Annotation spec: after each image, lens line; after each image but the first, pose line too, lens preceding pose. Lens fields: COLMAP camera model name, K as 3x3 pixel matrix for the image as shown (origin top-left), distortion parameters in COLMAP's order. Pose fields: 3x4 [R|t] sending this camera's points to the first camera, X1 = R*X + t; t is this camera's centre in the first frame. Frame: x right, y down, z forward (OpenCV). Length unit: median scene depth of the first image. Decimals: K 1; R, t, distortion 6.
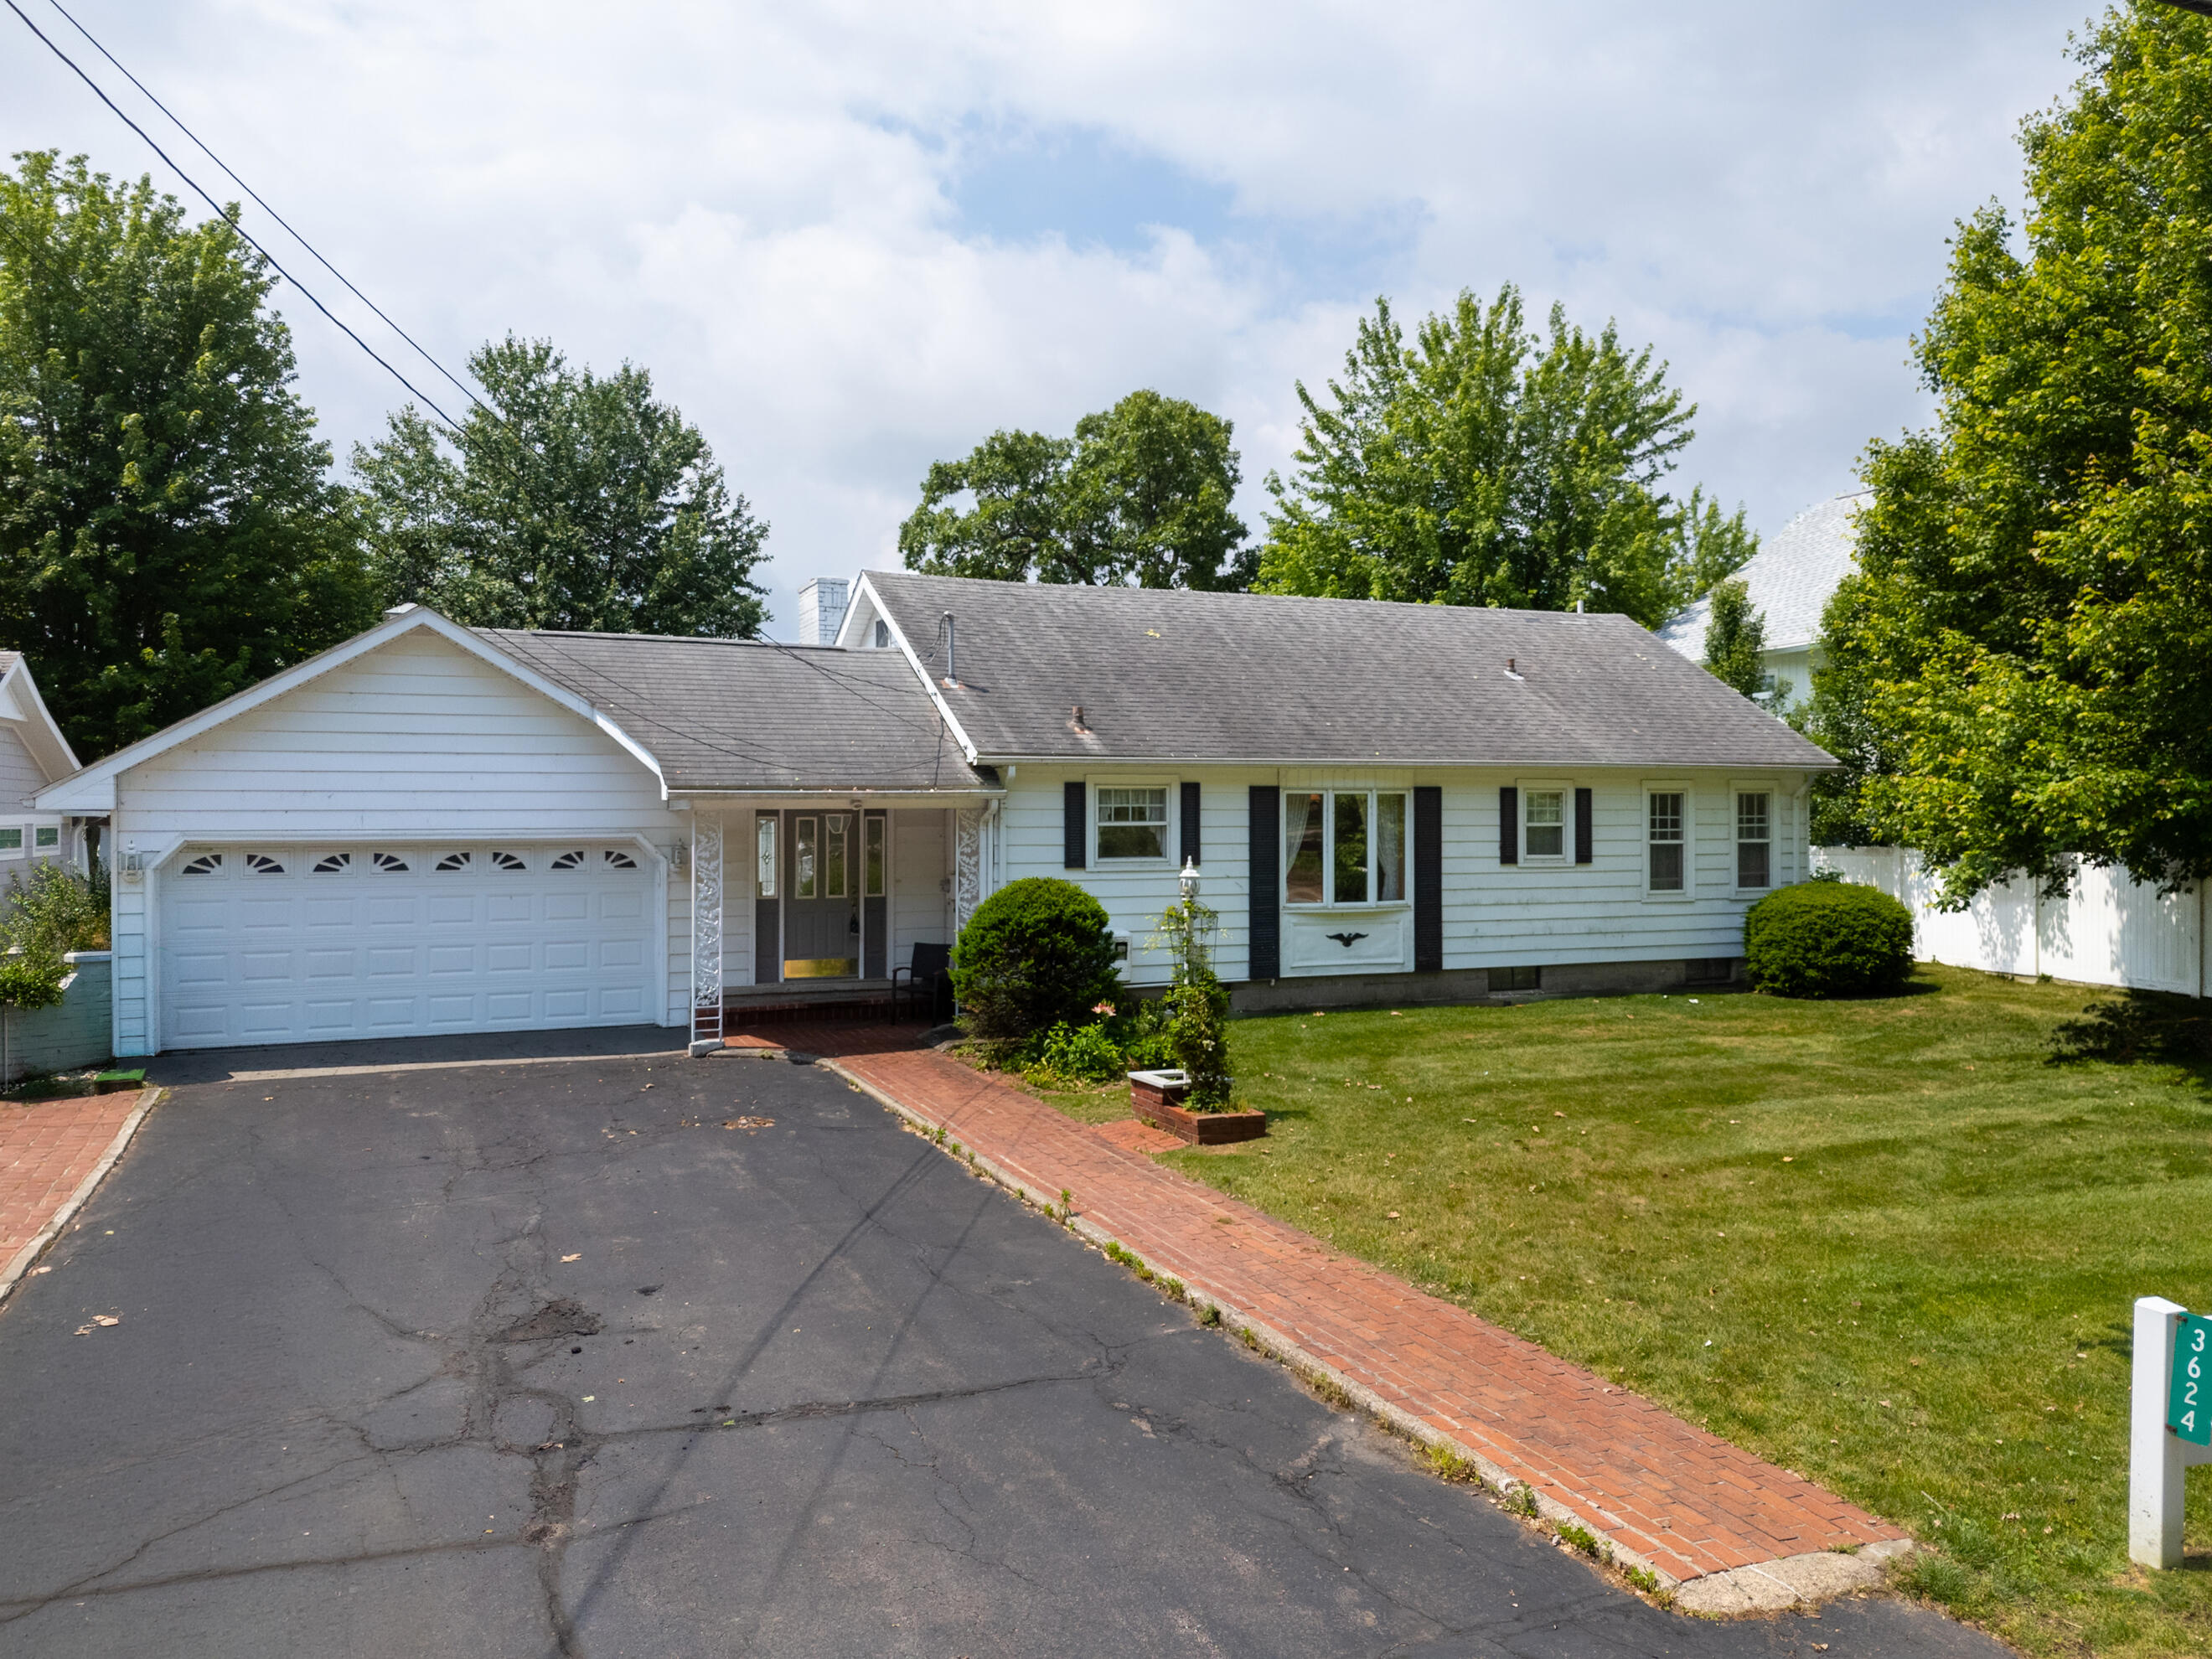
lens RADIAL K [[1622.0, 0, 1039.5], [0, 1622.0, 831.9], [0, 0, 1]] dist [0.039584, -0.002267]
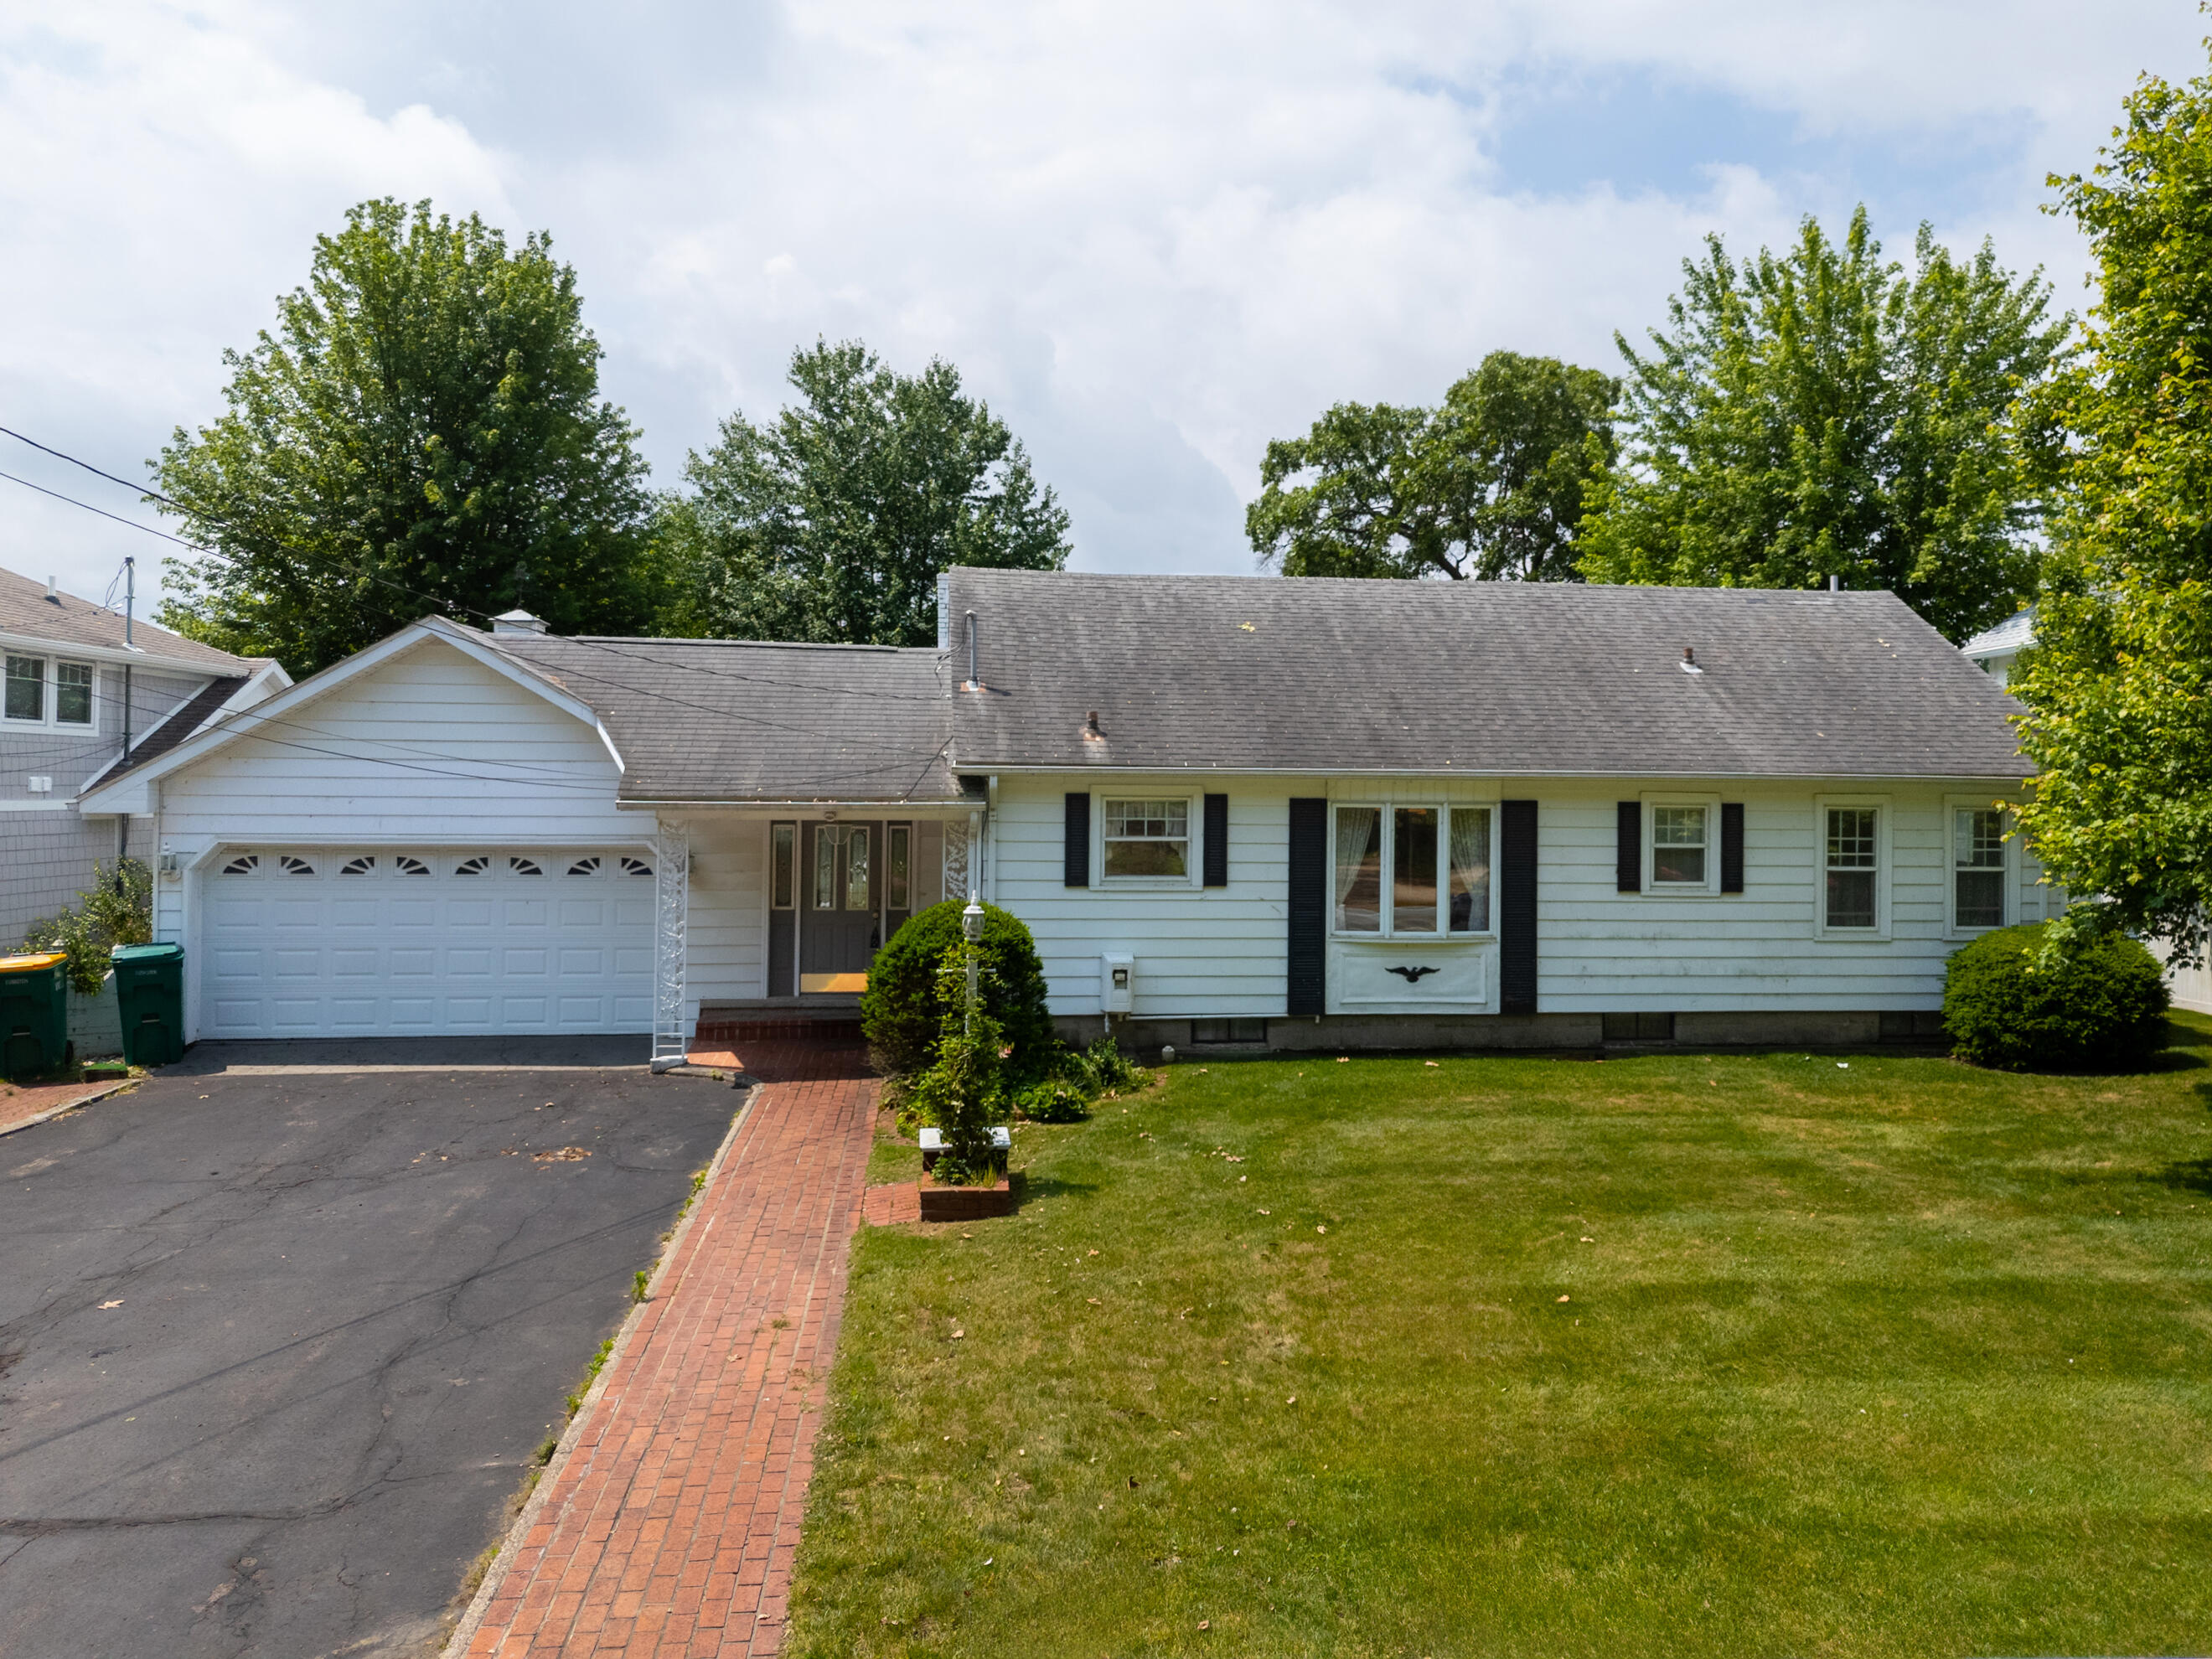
lens RADIAL K [[1646.1, 0, 1151.2], [0, 1646.1, 784.7], [0, 0, 1]] dist [0.036844, -0.011719]
pose [[0.963901, 0.010277, -0.266064, 0.282064], [-0.014246, 0.999814, -0.012994, -0.021875], [0.265881, 0.016315, 0.963868, 0.098820]]
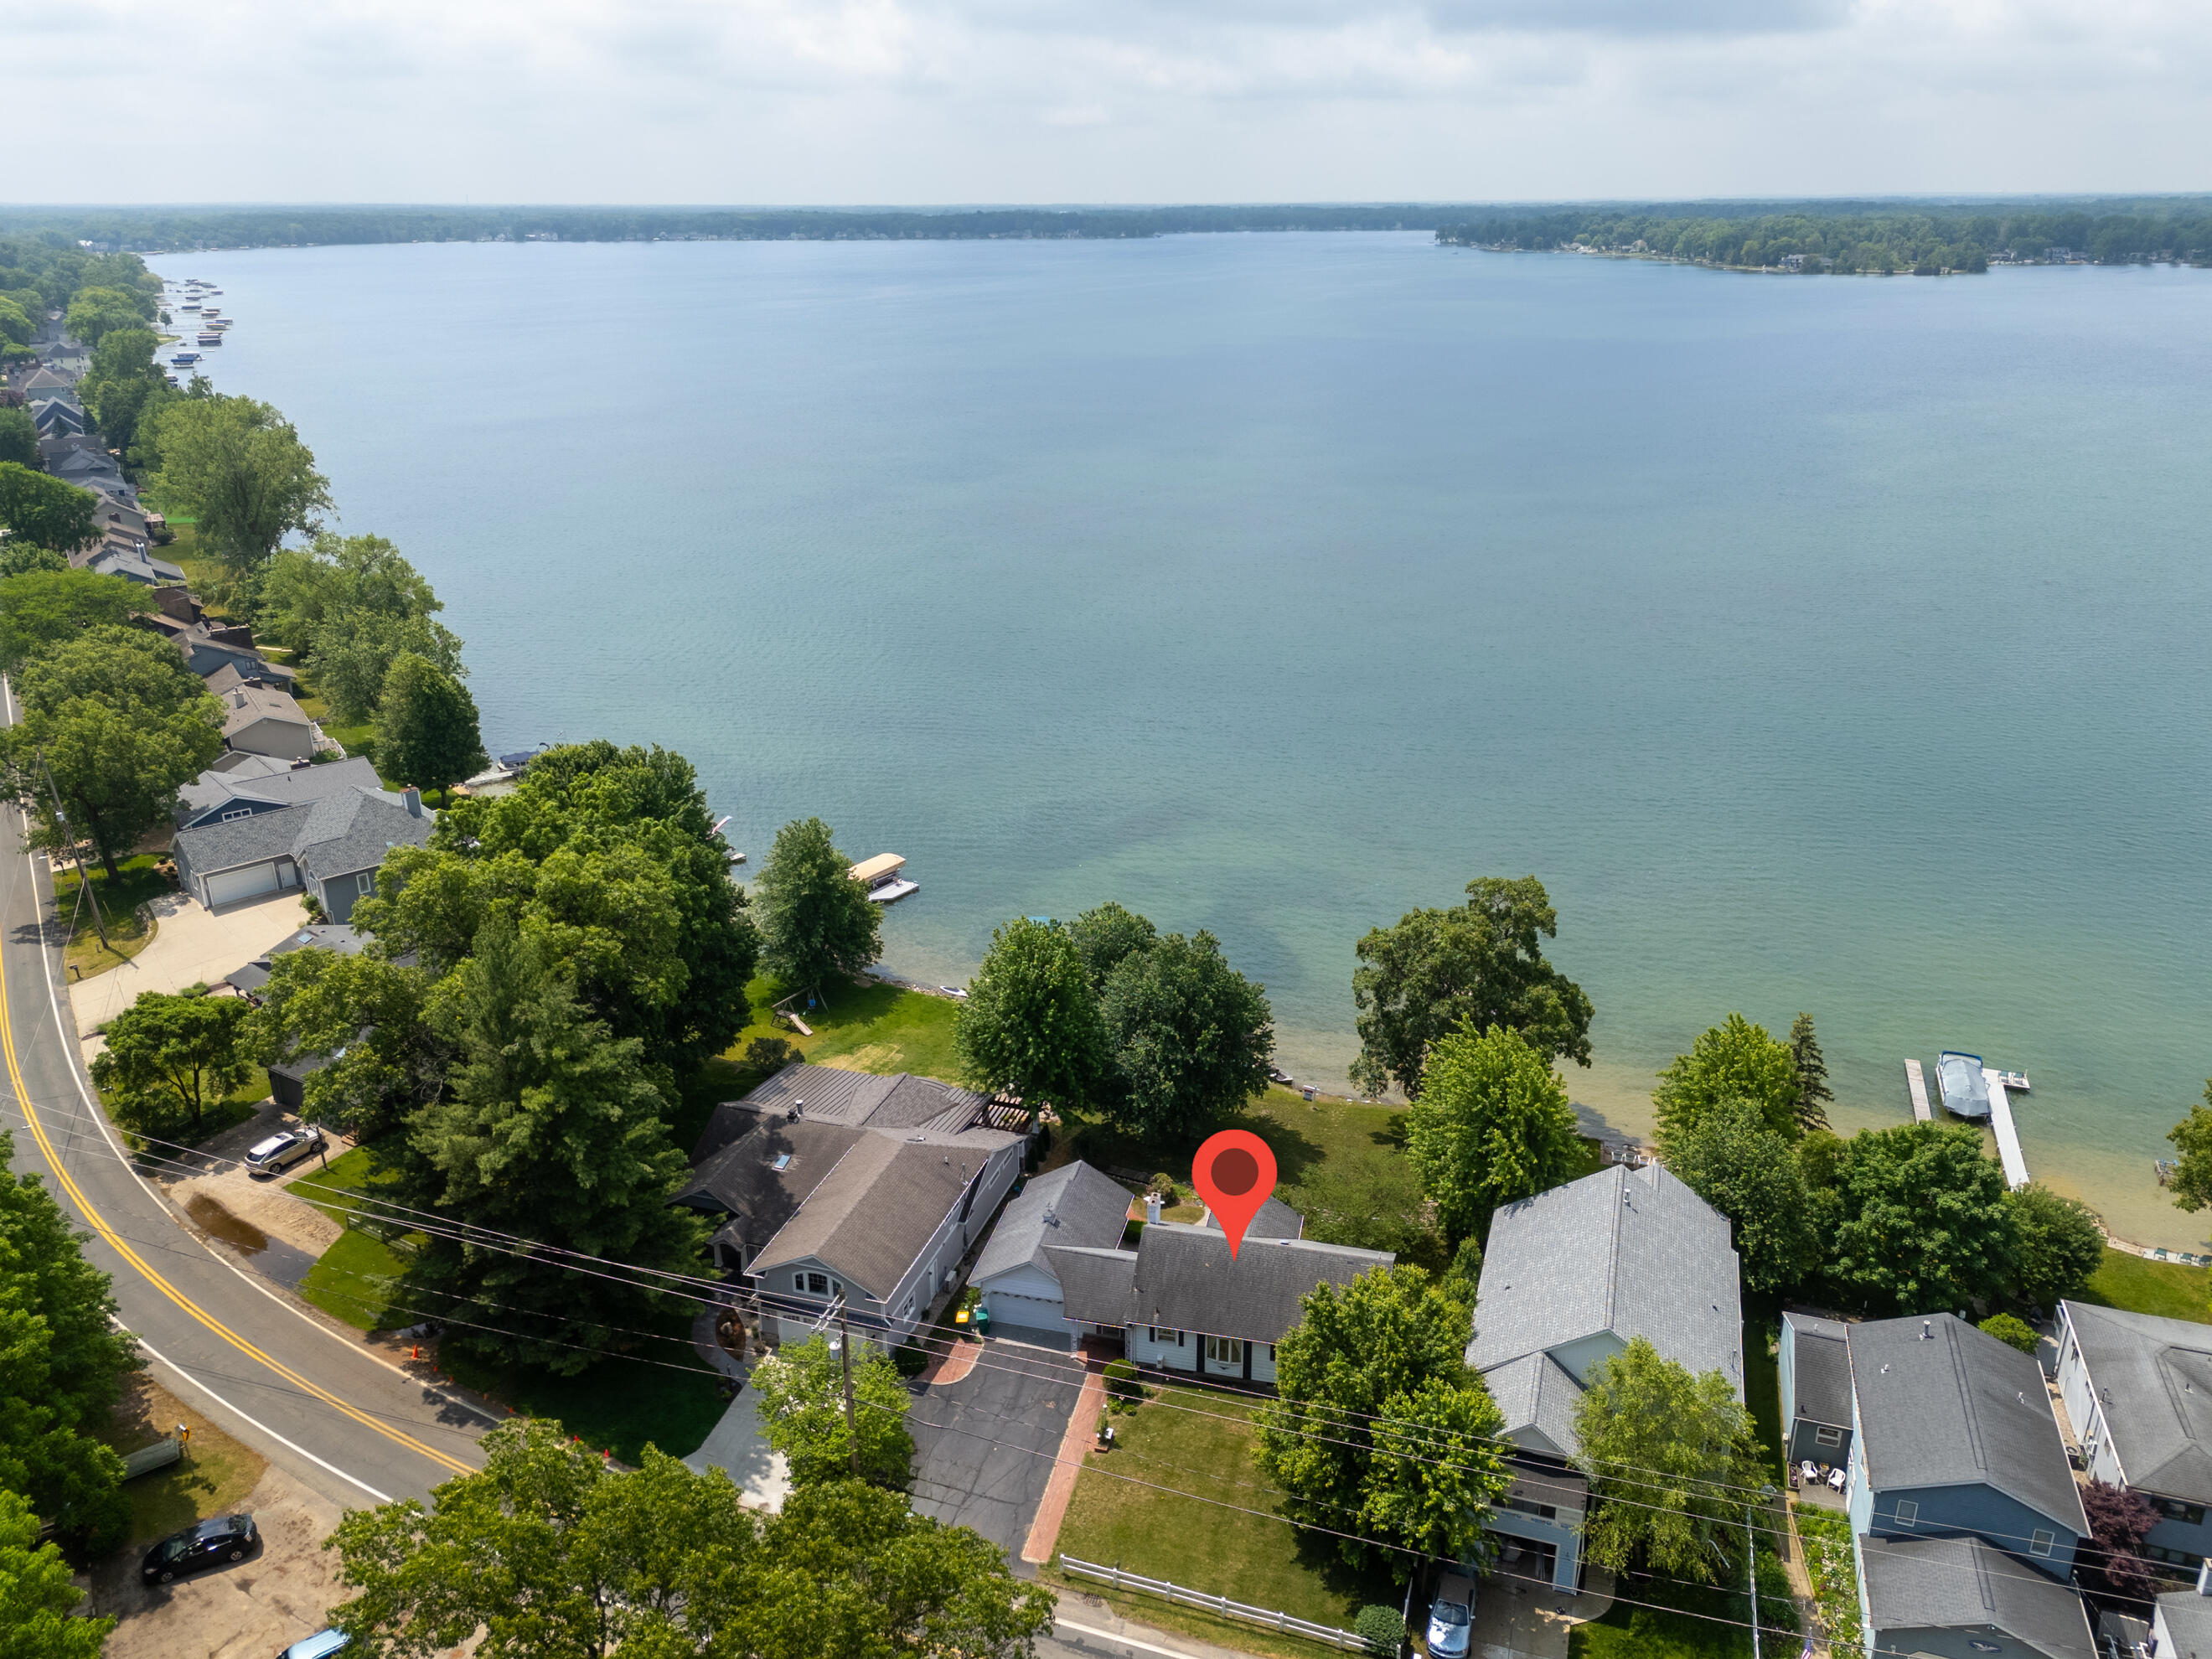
lens RADIAL K [[1558.5, 0, 1148.8], [0, 1558.5, 886.5], [0, 0, 1]] dist [0.004251, -0.000119]
pose [[0.816928, 0.239207, -0.524794, 1.754528], [-0.011976, 0.916772, 0.399232, -2.535531], [0.576616, -0.319859, 0.751801, -1.620695]]
